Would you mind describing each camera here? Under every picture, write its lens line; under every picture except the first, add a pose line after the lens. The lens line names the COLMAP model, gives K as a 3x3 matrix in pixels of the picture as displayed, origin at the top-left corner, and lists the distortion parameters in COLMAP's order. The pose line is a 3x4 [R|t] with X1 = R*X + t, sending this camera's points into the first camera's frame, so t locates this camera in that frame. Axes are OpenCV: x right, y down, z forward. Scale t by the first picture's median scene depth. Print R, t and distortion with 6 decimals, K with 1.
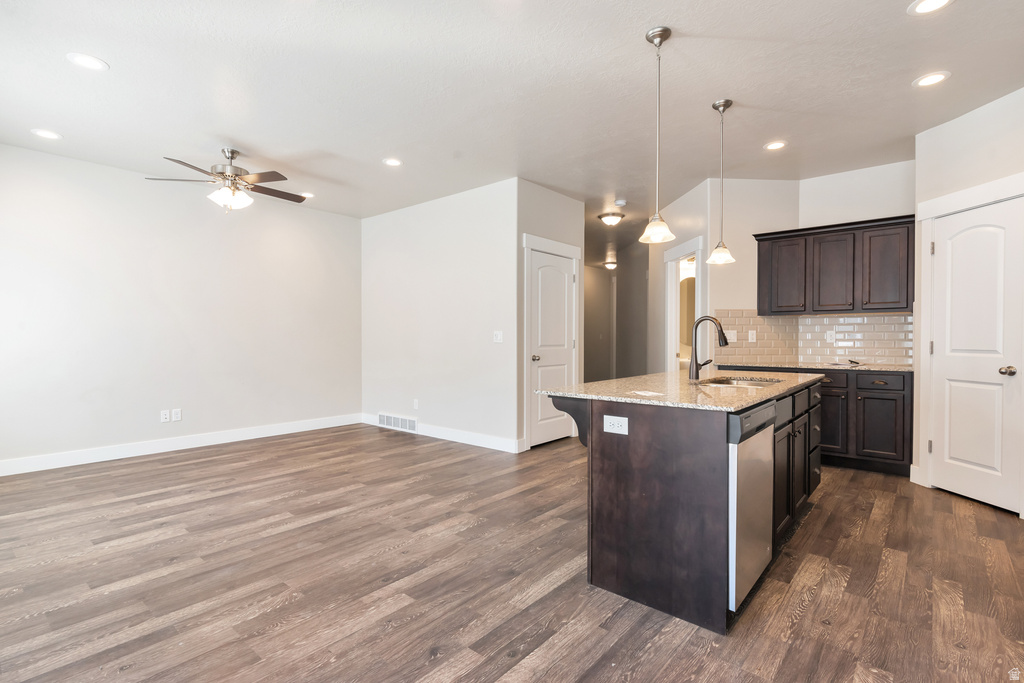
lens RADIAL K [[483.4, 0, 507.0], [0, 483.4, 343.6], [0, 0, 1]] dist [-0.001634, -0.000933]
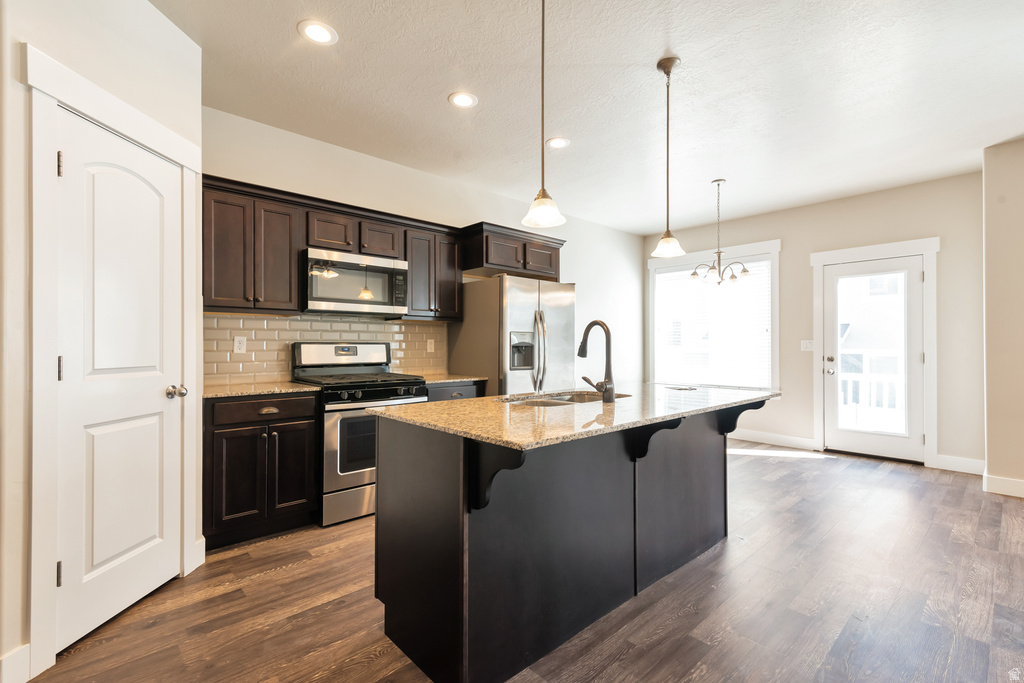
lens RADIAL K [[461.3, 0, 520.8], [0, 461.3, 344.9], [0, 0, 1]] dist [0.014353, -0.000637]
pose [[-0.995738, 0.003587, 0.092160, 0.487195], [0.004382, 0.999955, 0.008429, -0.021976], [-0.092125, 0.008797, -0.995709, 1.845799]]
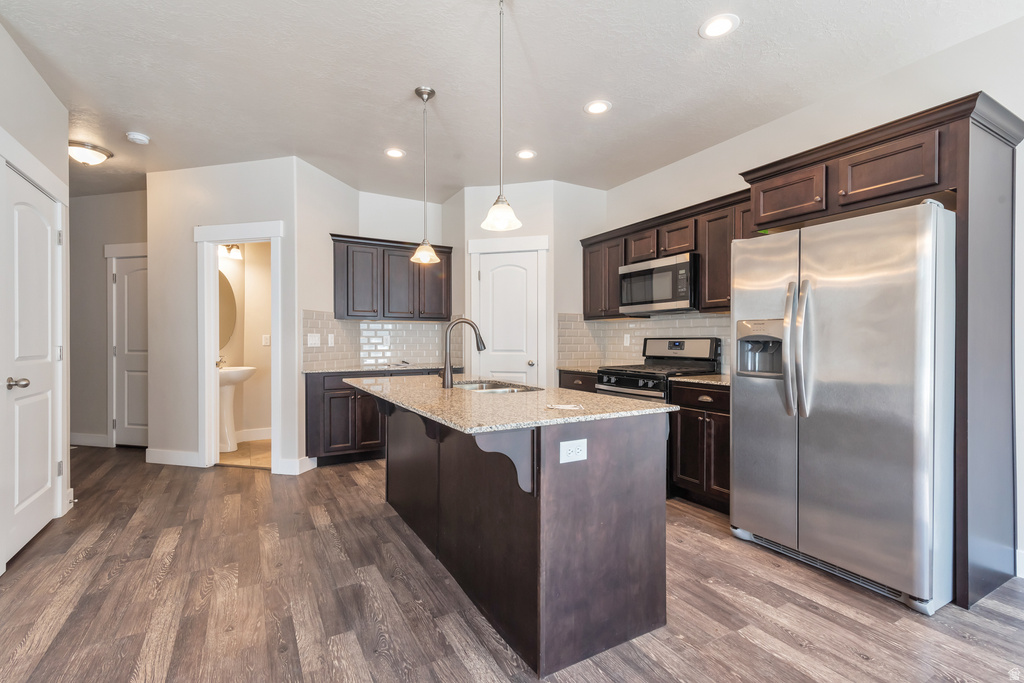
lens RADIAL K [[461.3, 0, 504.5], [0, 461.3, 345.1], [0, 0, 1]] dist [0.014353, -0.000637]
pose [[0.332799, -0.007757, 0.942966, -0.409854], [0.011814, 0.999922, 0.004056, -0.009013], [-0.942924, 0.009791, 0.332864, 0.656540]]
